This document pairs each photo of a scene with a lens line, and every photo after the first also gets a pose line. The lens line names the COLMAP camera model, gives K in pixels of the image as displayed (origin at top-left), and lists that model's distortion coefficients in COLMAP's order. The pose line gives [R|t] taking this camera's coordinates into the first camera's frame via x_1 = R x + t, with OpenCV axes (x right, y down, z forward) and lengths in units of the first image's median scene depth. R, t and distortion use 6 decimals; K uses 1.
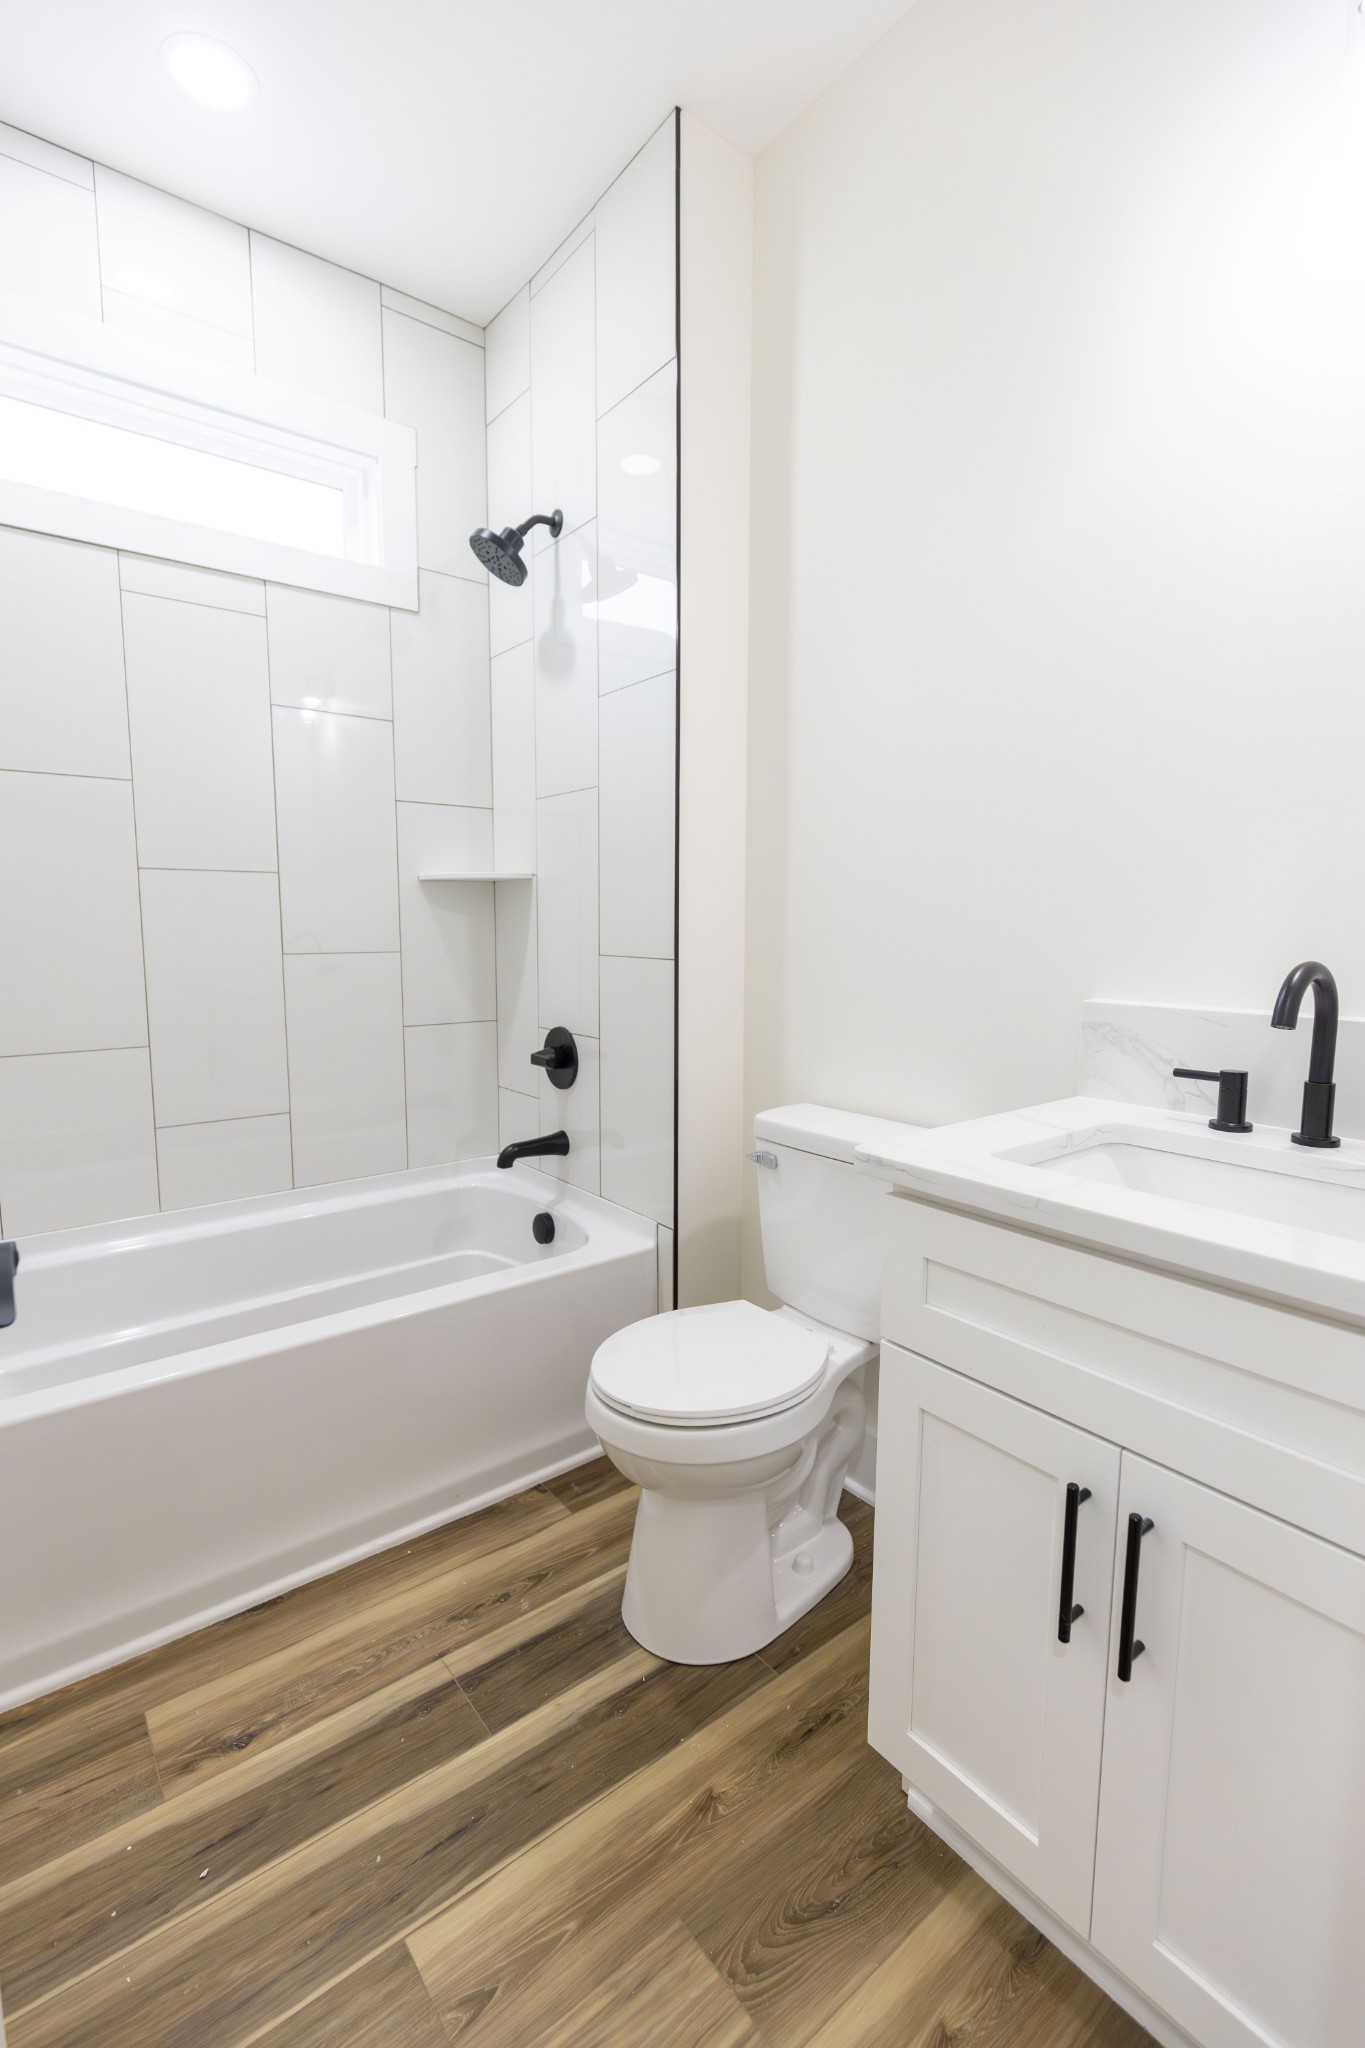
lens RADIAL K [[919.1, 0, 685.6], [0, 919.1, 1028.3], [0, 0, 1]] dist [0.009882, -0.001462]
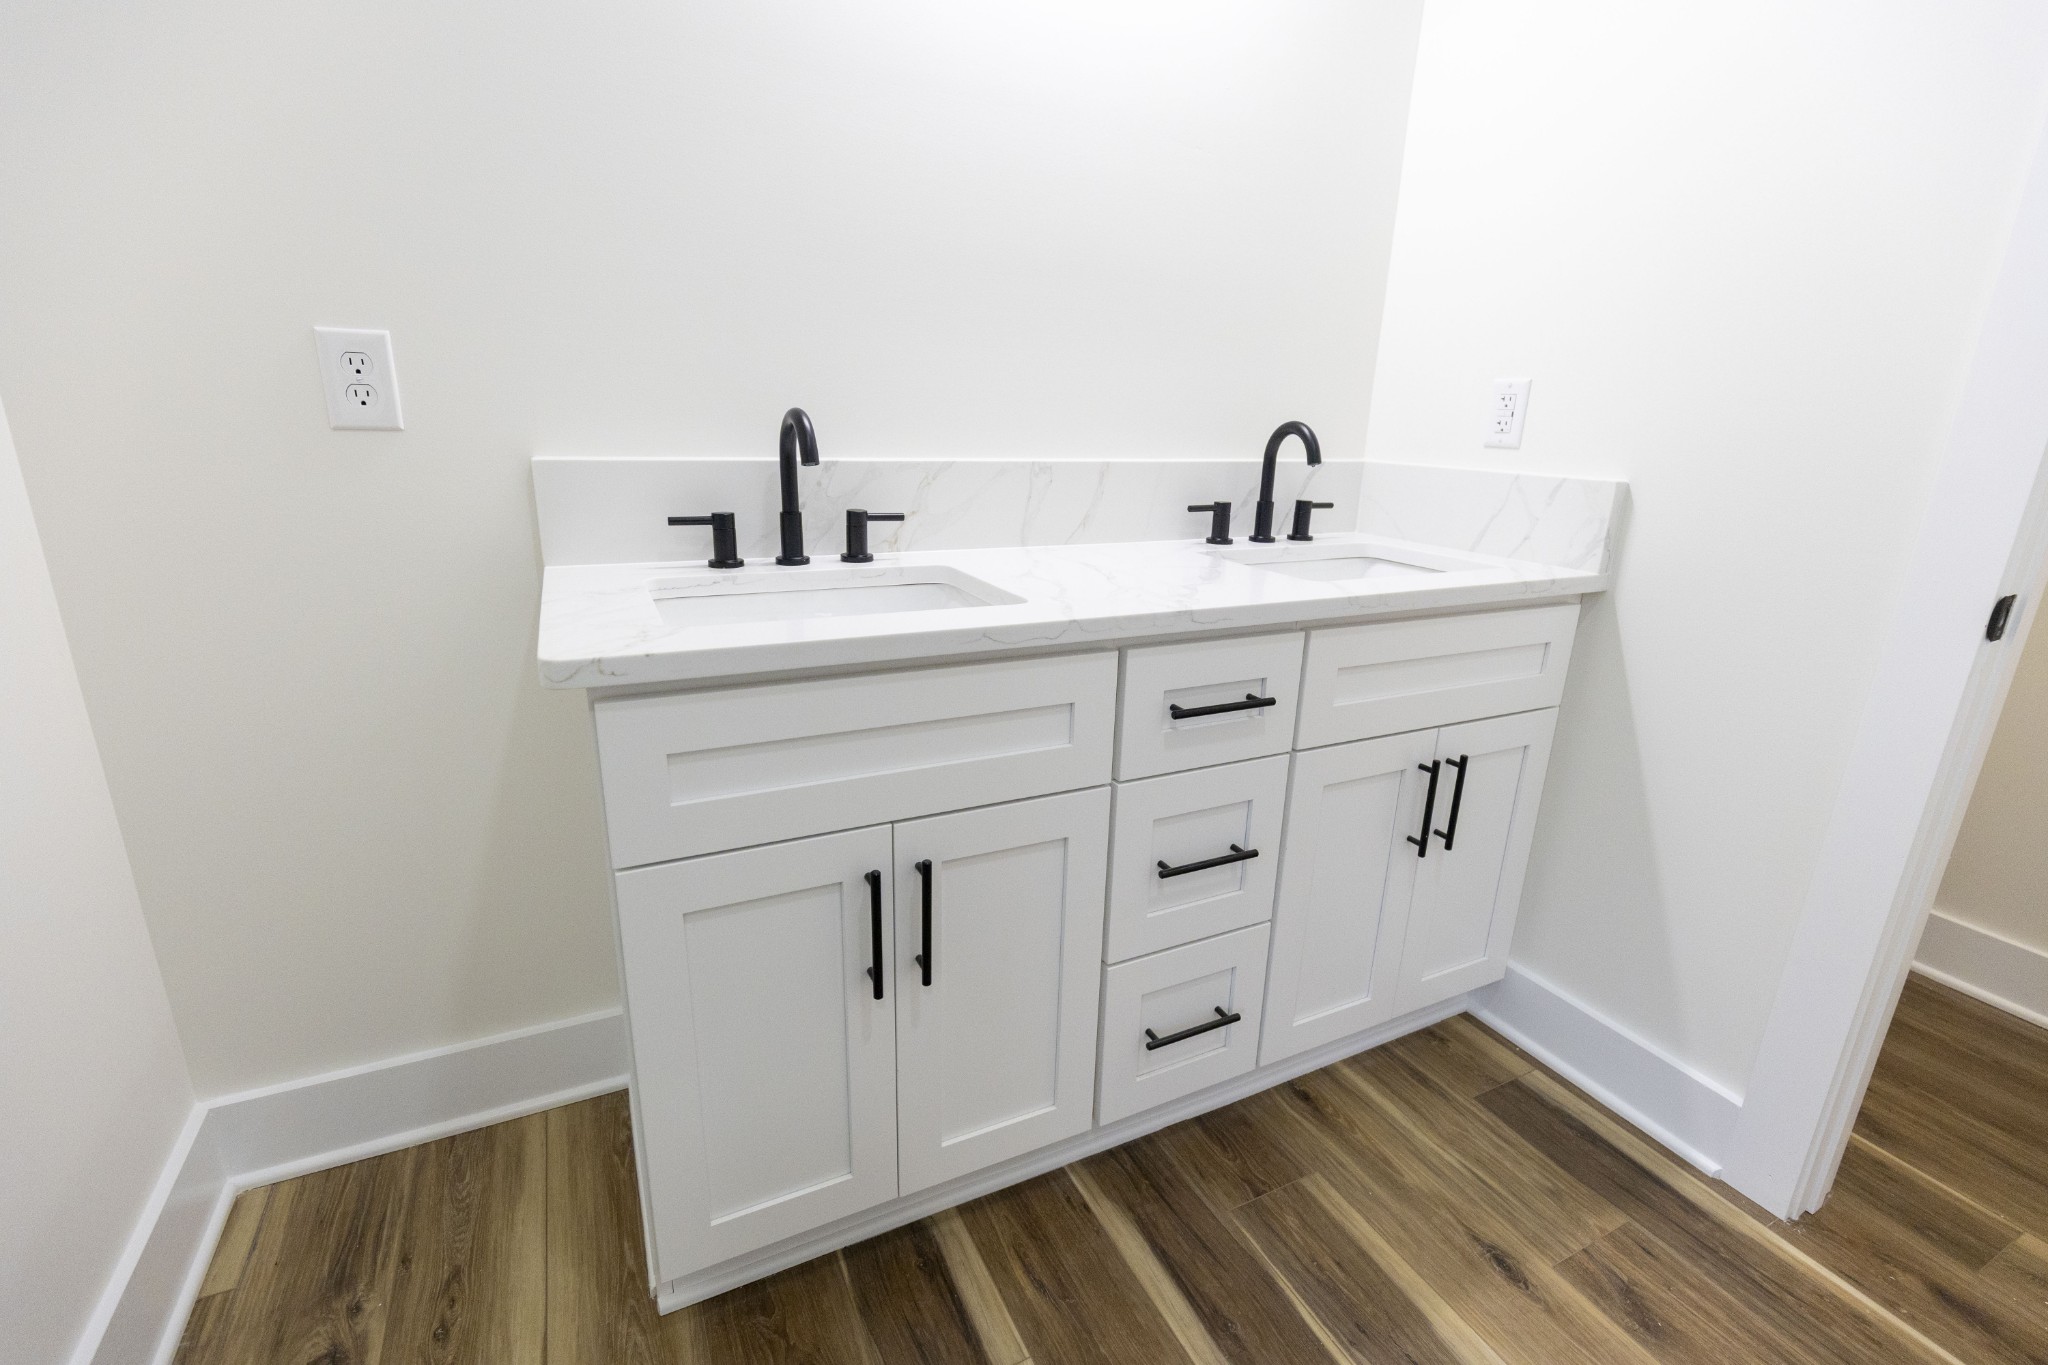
lens RADIAL K [[919.1, 0, 1027.9], [0, 919.1, 680.1], [0, 0, 1]] dist [0.009882, -0.001462]
pose [[0.203072, -0.272691, 0.940426, -0.901471], [0.046001, 0.962035, 0.269023, -0.087912], [-0.978083, -0.011371, 0.207907, 0.931660]]
